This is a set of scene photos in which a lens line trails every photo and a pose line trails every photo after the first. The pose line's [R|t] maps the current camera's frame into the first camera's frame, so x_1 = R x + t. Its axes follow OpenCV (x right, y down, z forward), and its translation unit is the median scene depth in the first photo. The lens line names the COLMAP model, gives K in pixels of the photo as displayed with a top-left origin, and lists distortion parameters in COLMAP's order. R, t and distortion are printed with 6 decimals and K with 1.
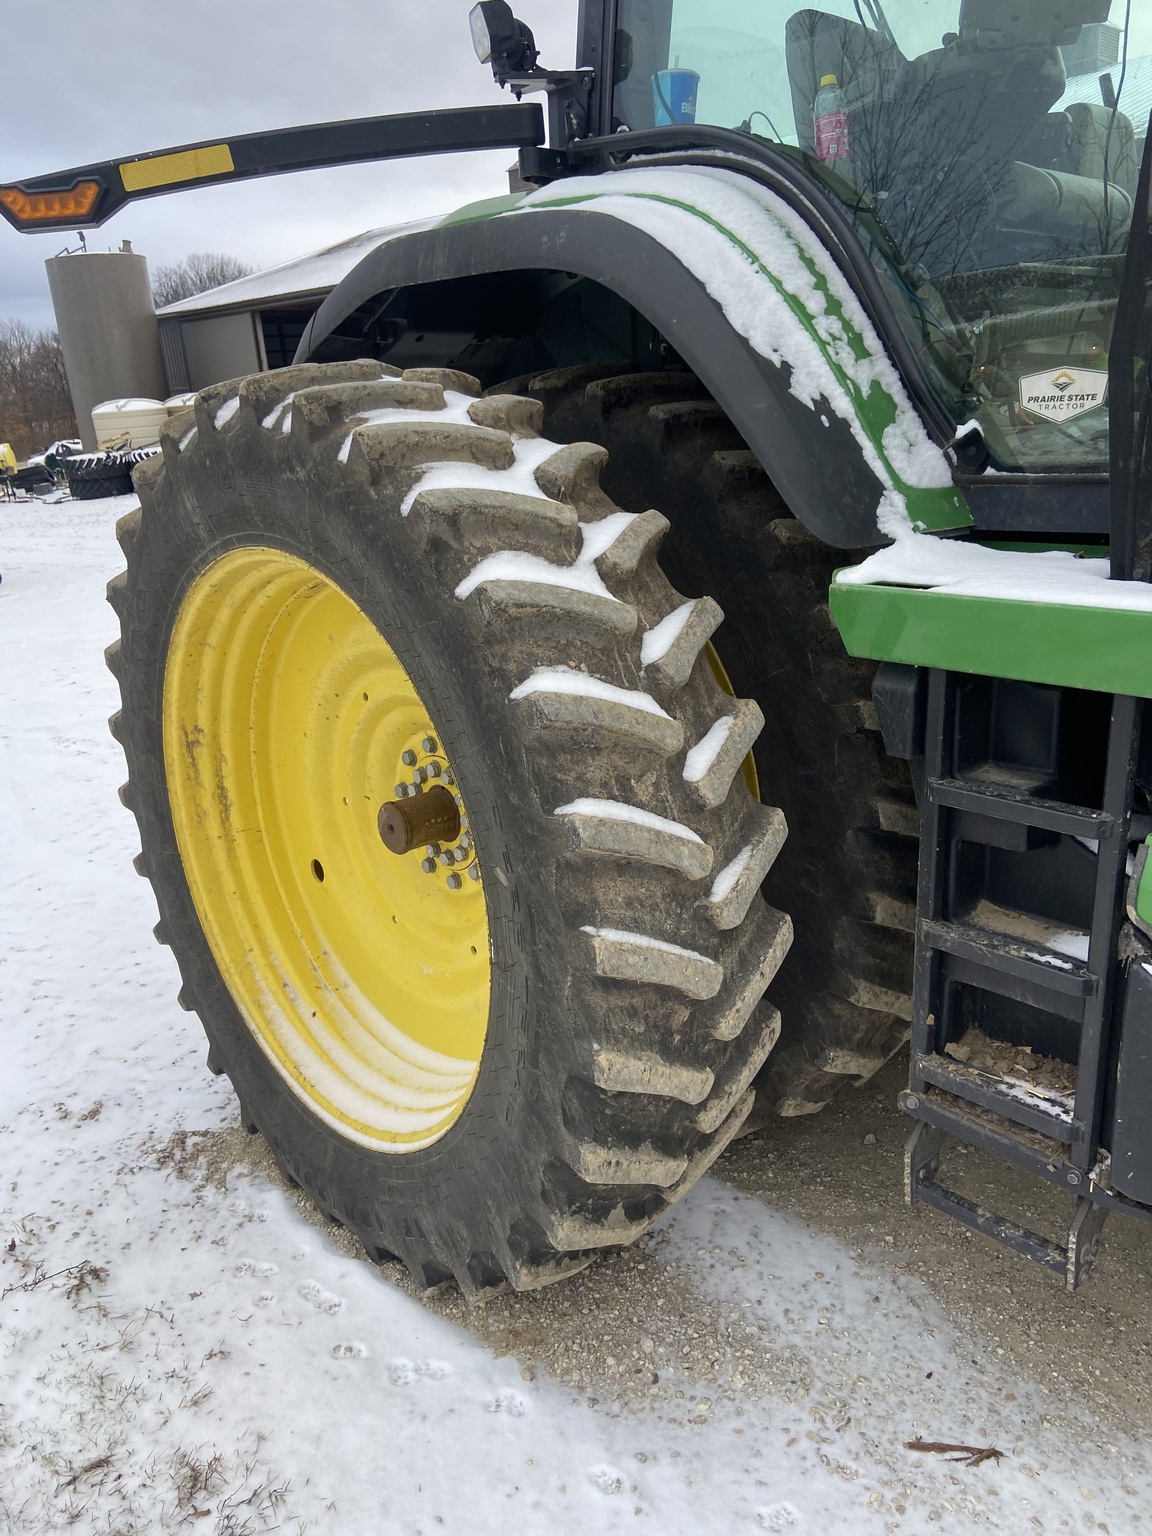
lens RADIAL K [[1169.4, 0, 580.9], [0, 1169.4, 781.8], [0, 0, 1]] dist [0.126394, -0.172670]
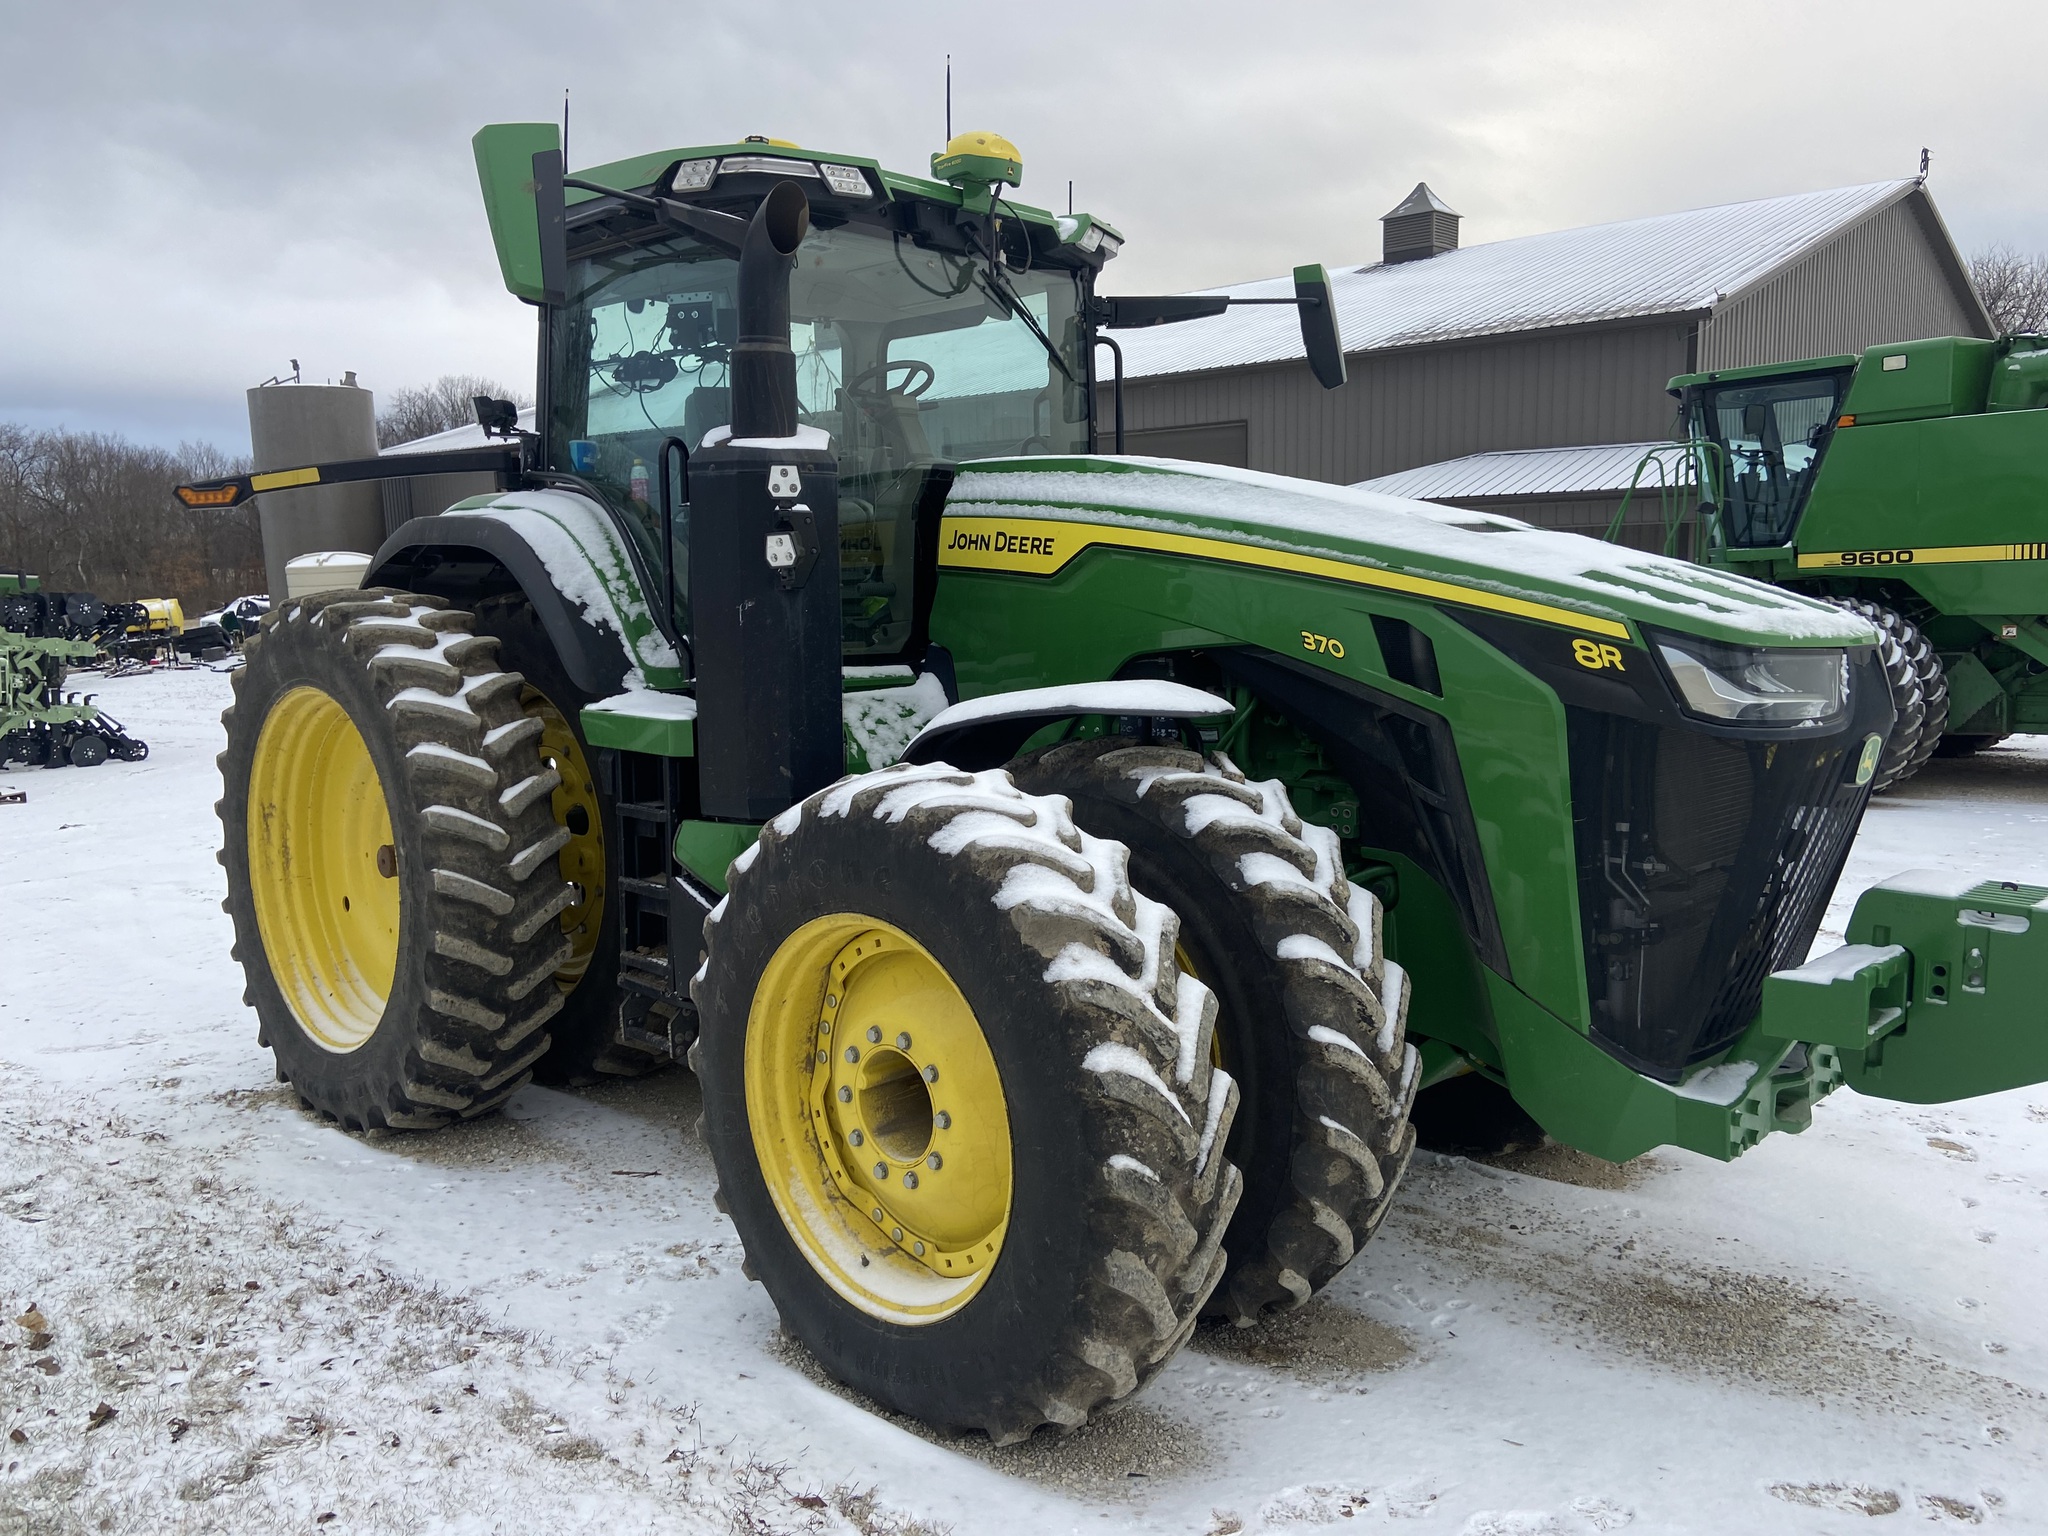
lens RADIAL K [[1559.2, 0, 1024.0], [0, 1559.2, 768.0], [0, 0, 1]] dist [0.126394, -0.172670]
pose [[0.997912, 0.030015, 0.057196, 0.718834], [-0.018985, 0.982660, -0.184440, 0.365220], [-0.061740, 0.182969, 0.981178, -1.480891]]
